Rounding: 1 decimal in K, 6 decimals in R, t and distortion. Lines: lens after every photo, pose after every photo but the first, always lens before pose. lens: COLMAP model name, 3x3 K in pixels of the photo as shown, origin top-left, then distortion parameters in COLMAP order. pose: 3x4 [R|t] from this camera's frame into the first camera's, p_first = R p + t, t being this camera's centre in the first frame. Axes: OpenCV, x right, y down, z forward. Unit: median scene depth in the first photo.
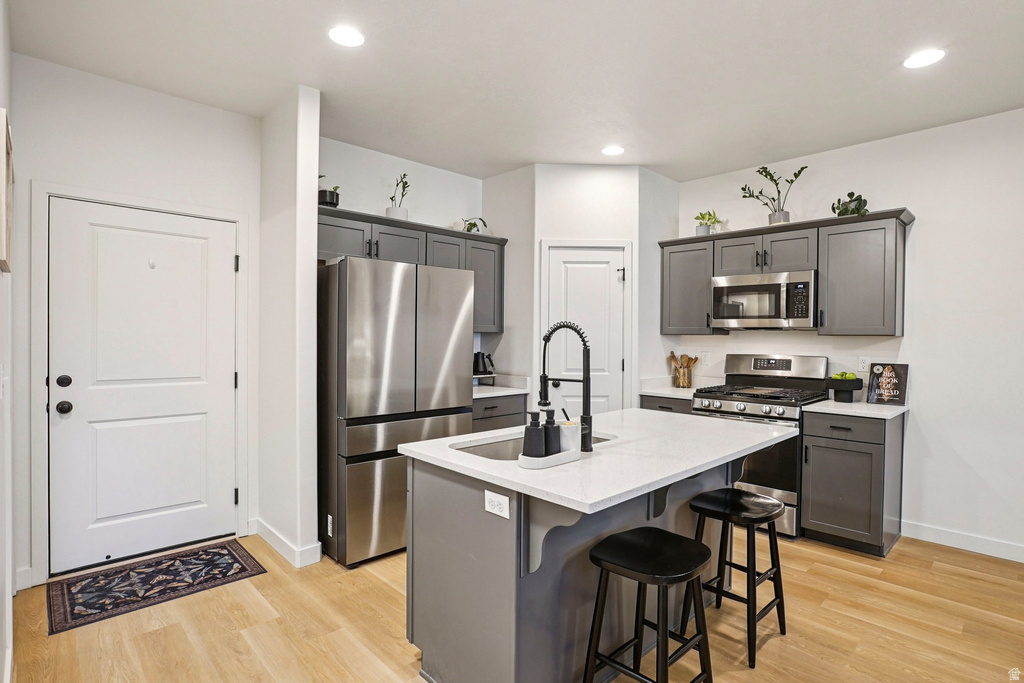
lens RADIAL K [[534.9, 0, 520.6], [0, 534.9, 338.9], [0, 0, 1]] dist [-0.033902, 0.000697]
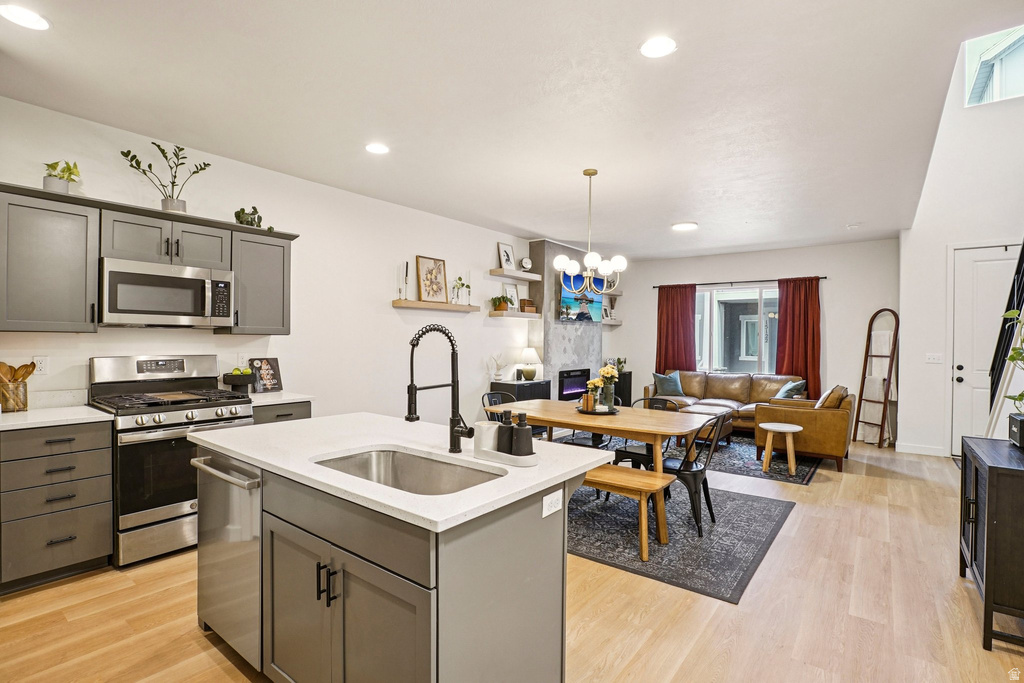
lens RADIAL K [[478.0, 0, 522.0], [0, 478.0, 341.5], [0, 0, 1]] dist [0.002070, 0.000834]
pose [[-0.148827, -0.013330, 0.988773, -0.466666], [-0.008263, 0.999891, 0.012236, -0.008991], [-0.988829, -0.006350, -0.148921, 0.584447]]
